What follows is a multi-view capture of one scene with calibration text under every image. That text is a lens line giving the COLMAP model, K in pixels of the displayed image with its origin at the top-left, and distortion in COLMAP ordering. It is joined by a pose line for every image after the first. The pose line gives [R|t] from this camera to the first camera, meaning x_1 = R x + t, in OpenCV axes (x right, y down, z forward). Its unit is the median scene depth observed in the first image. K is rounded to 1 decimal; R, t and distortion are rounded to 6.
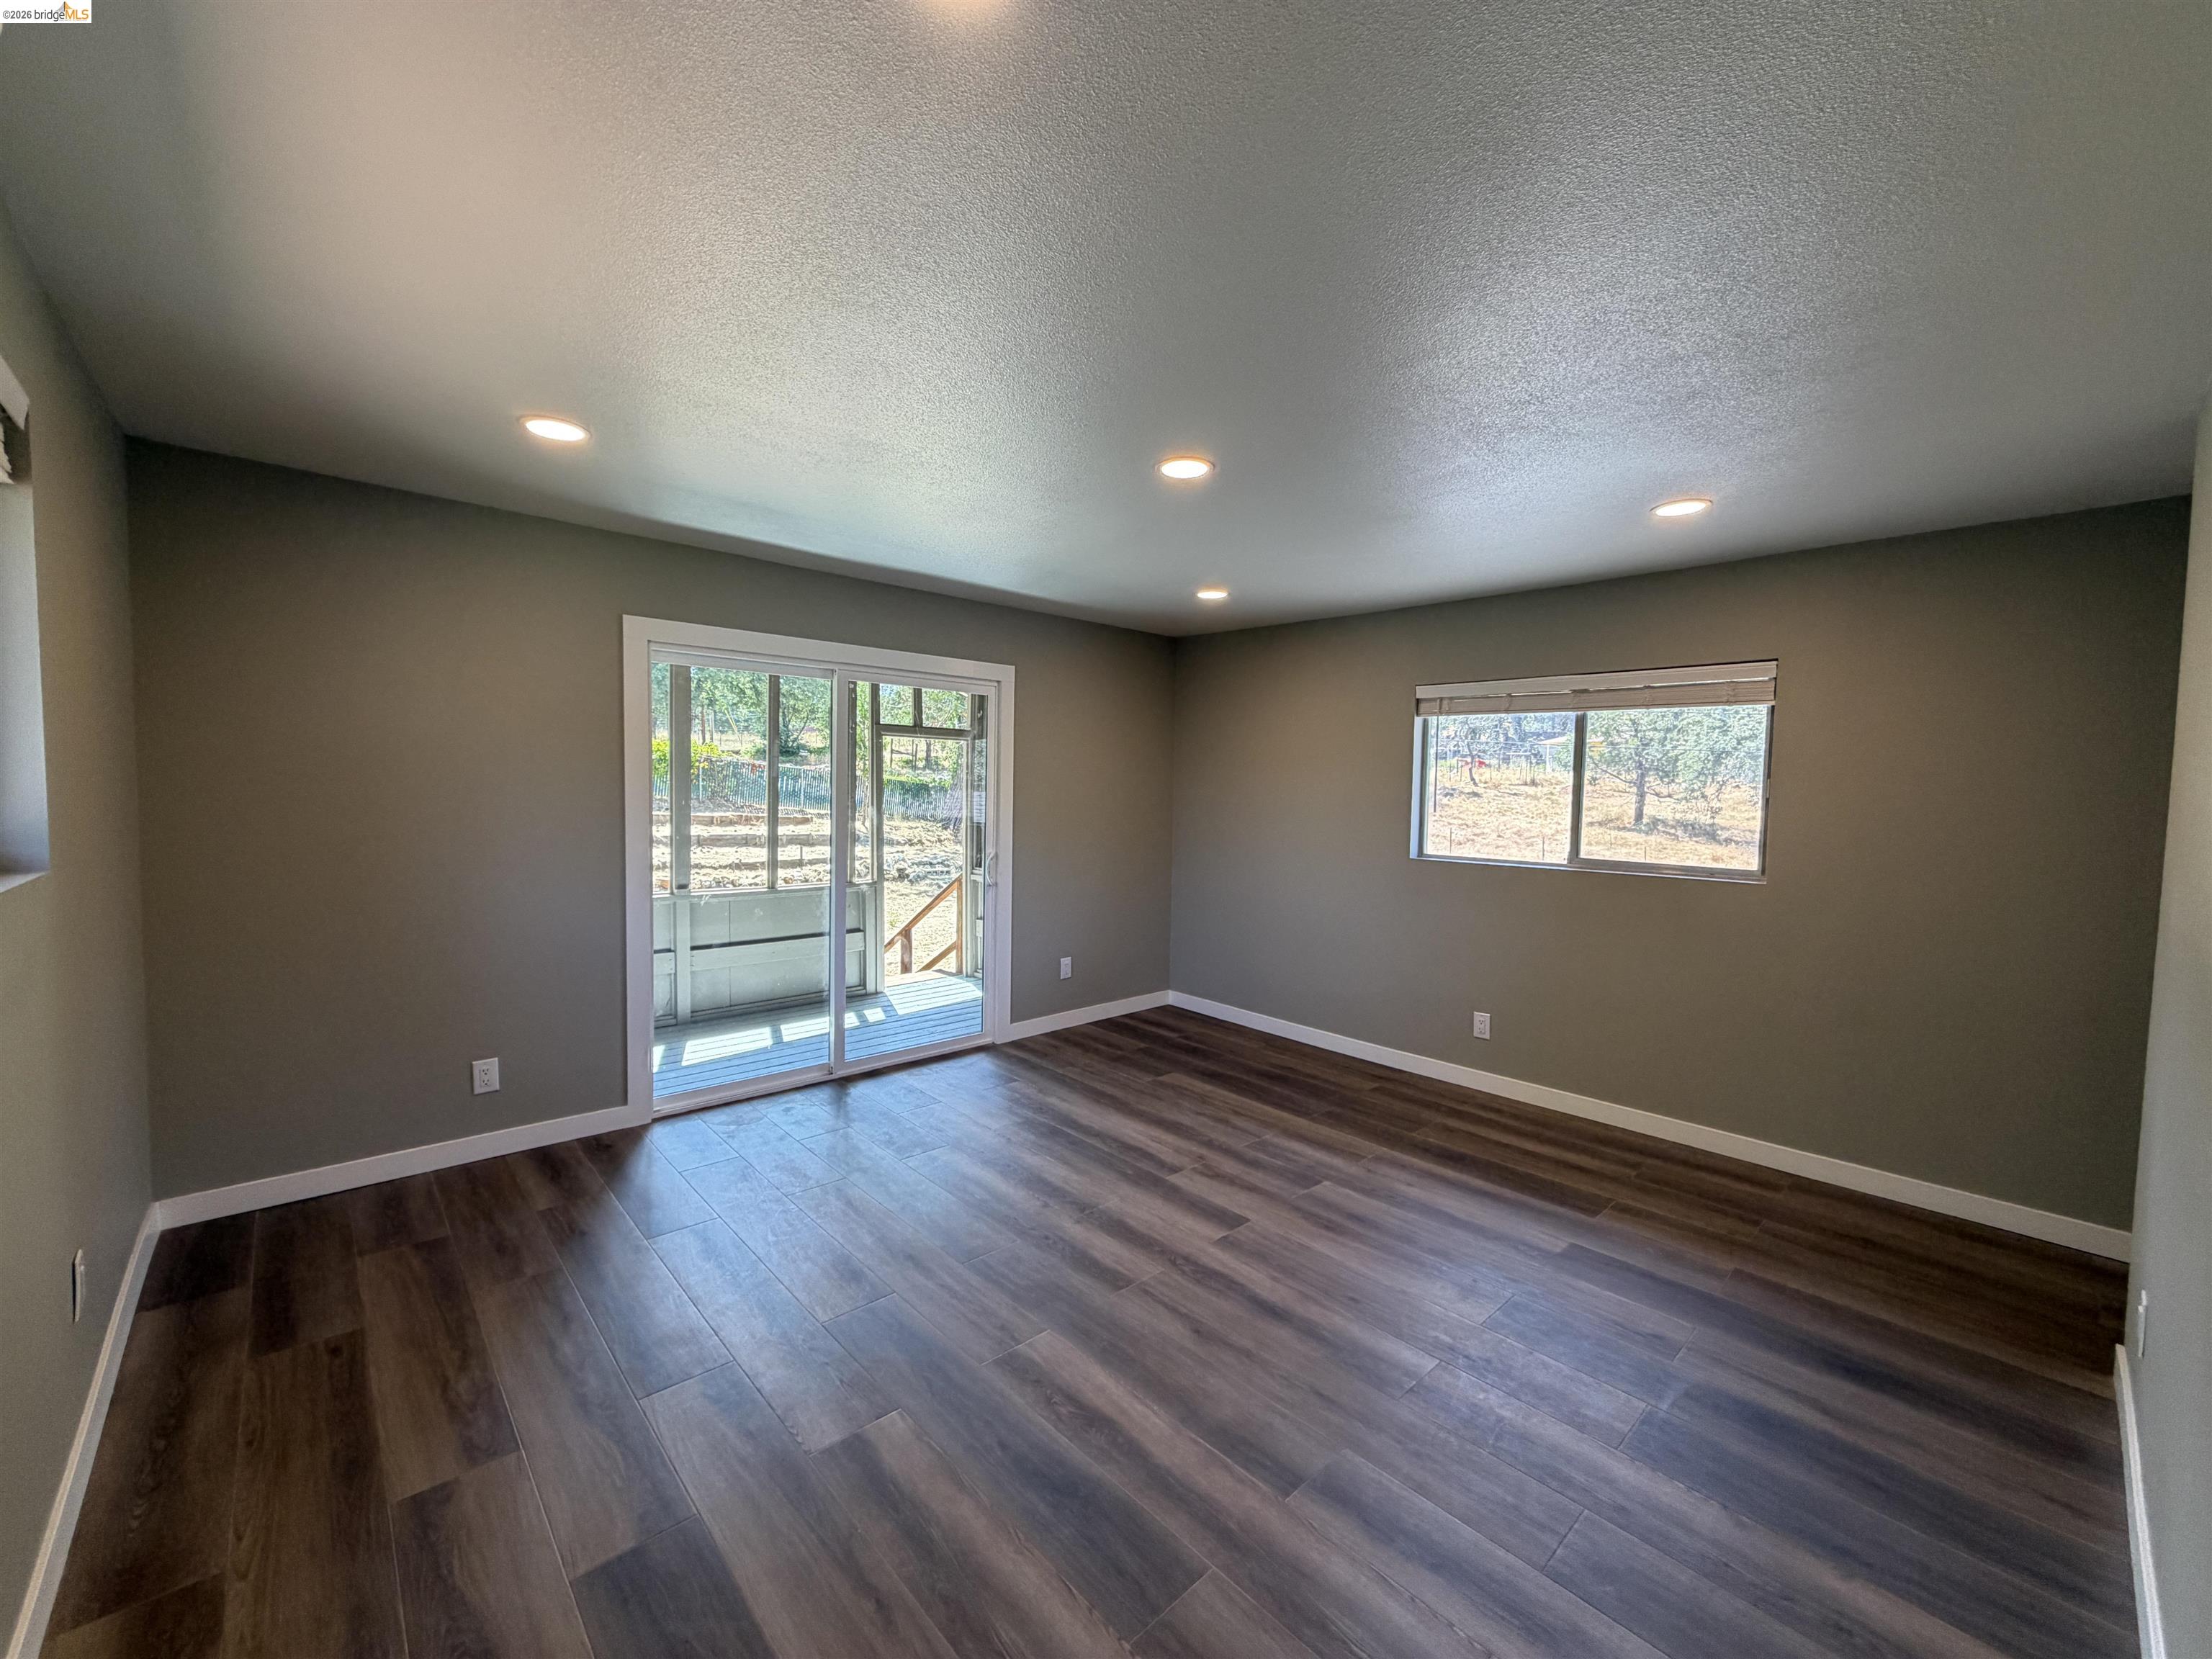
lens RADIAL K [[882.9, 0, 1095.5], [0, 882.9, 831.4], [0, 0, 1]] dist [-0.000977, 0.000078]
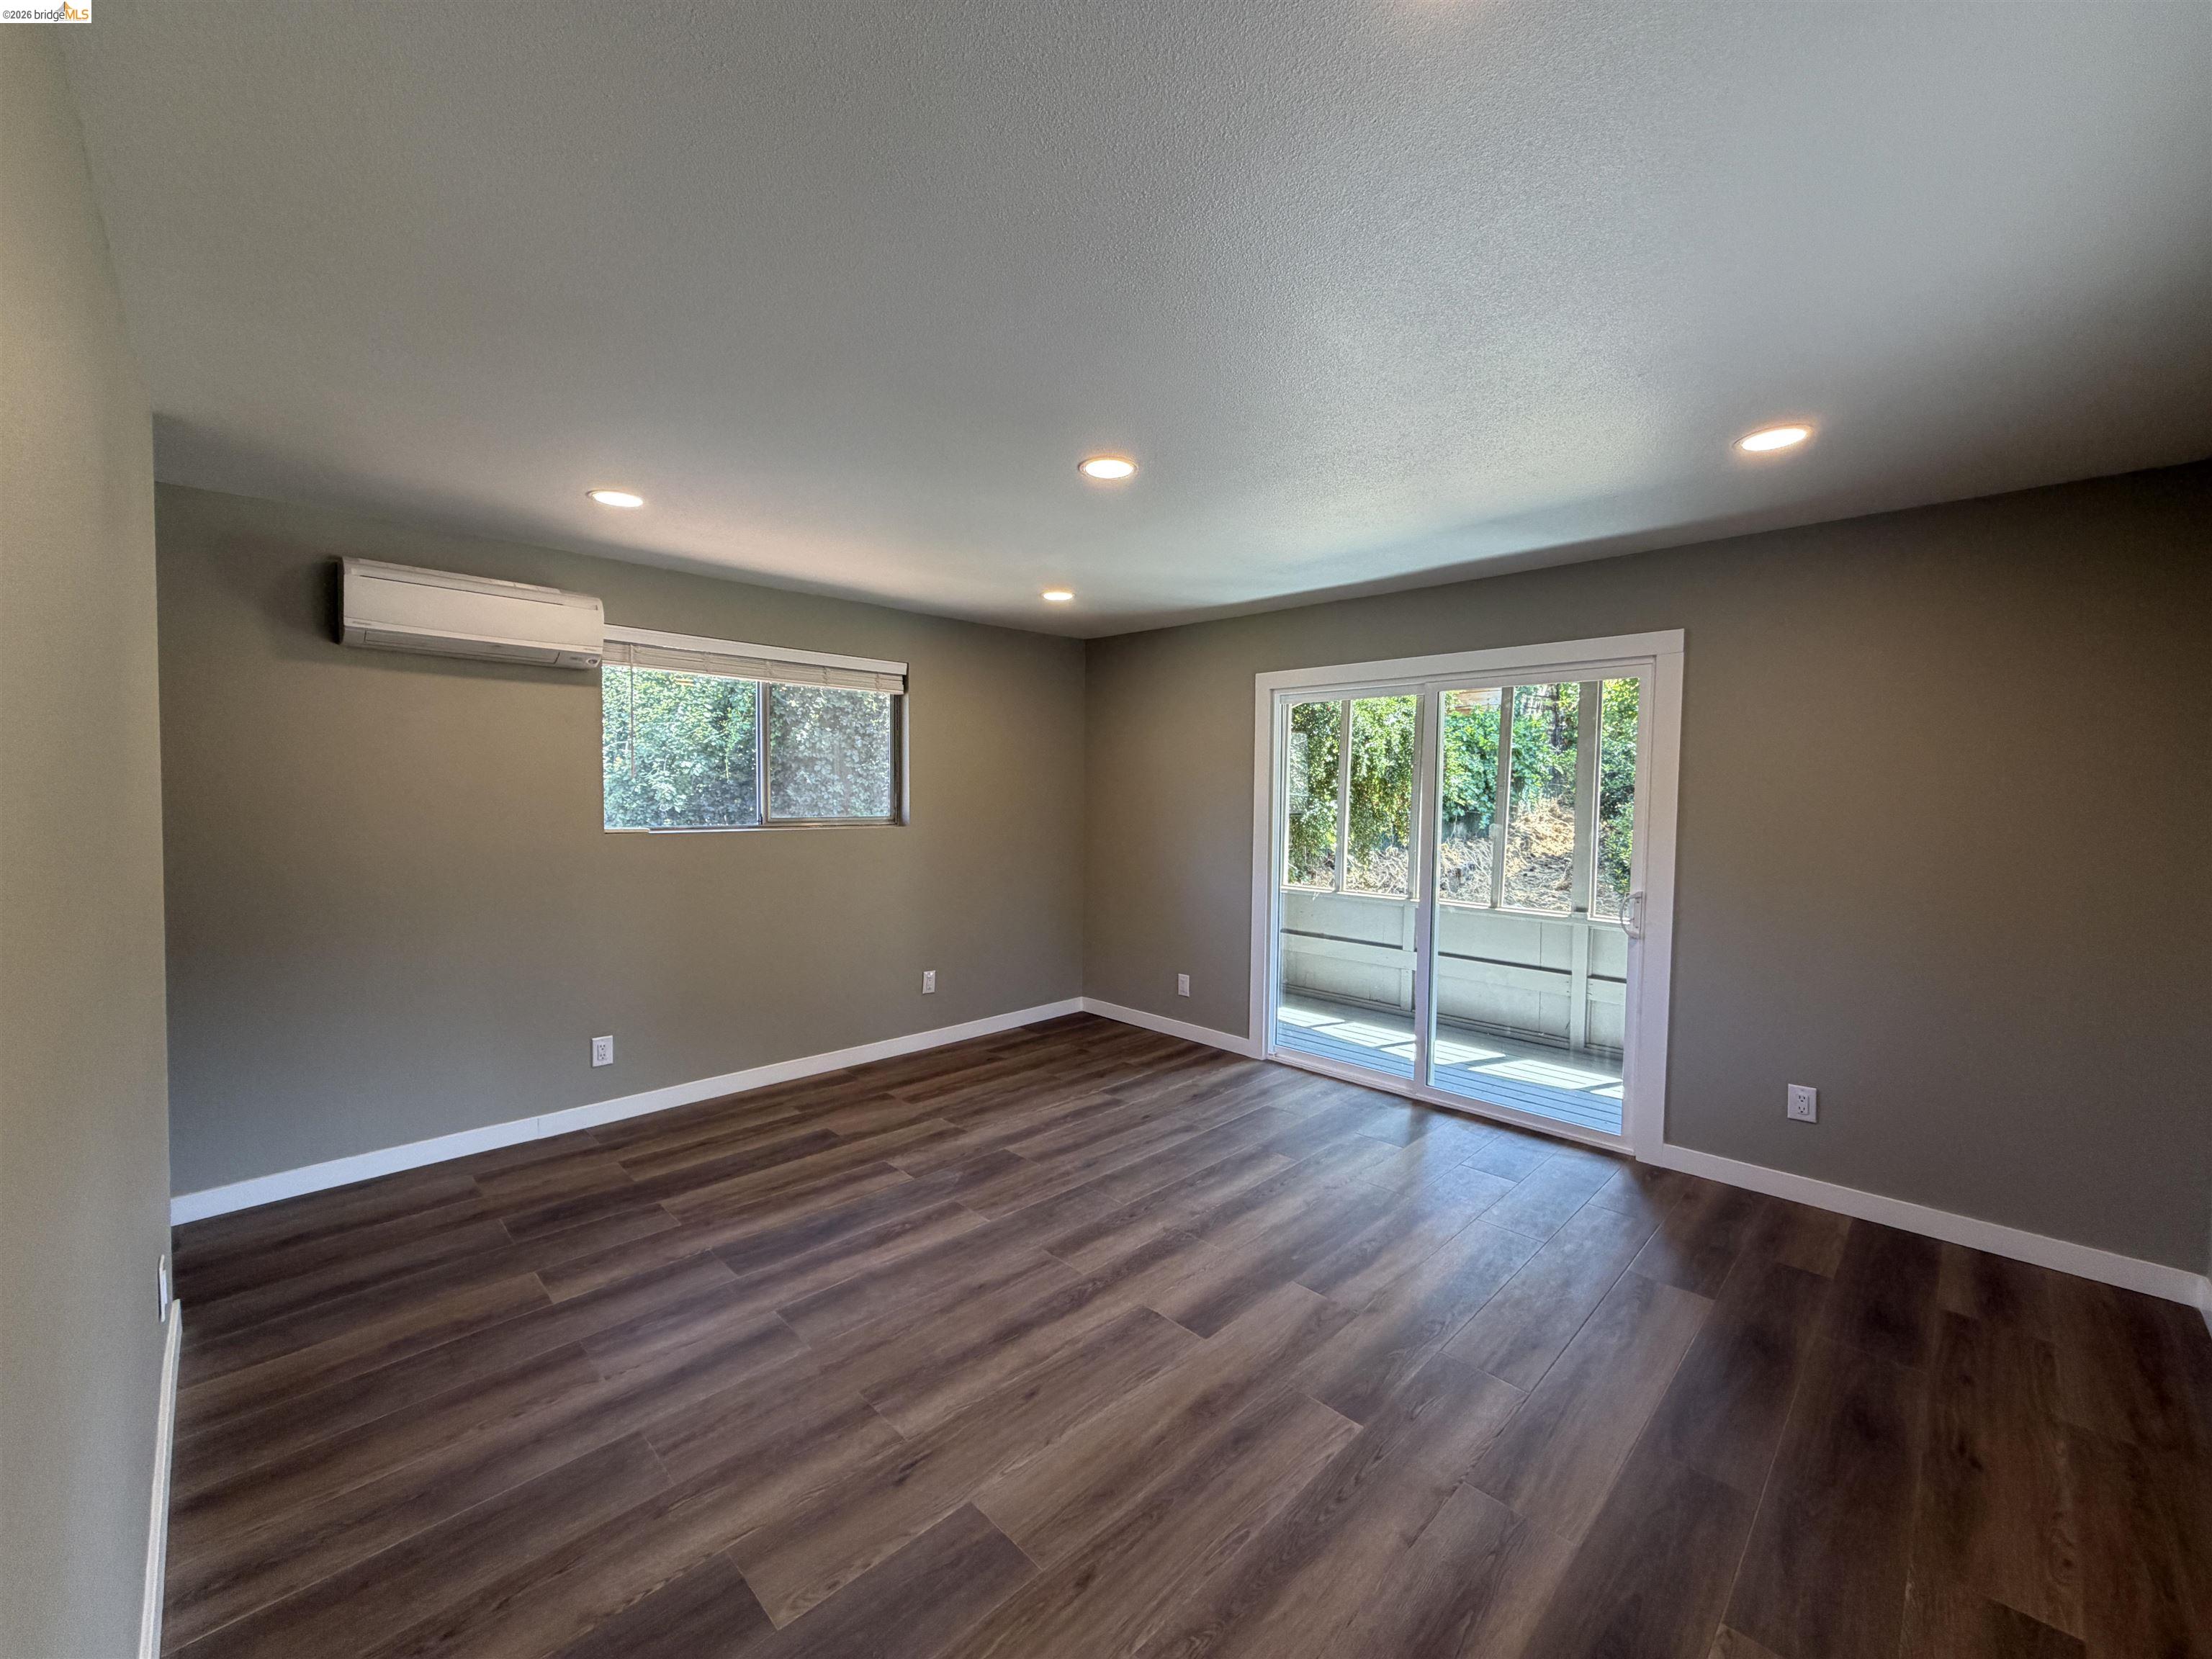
lens RADIAL K [[882.9, 0, 1095.5], [0, 882.9, 831.4], [0, 0, 1]] dist [-0.000977, 0.000078]
pose [[0.042955, 0.026532, -0.998725, 0.780513], [-0.065133, 0.997595, 0.023701, -0.018909], [0.996952, 0.064032, 0.044580, 0.690242]]
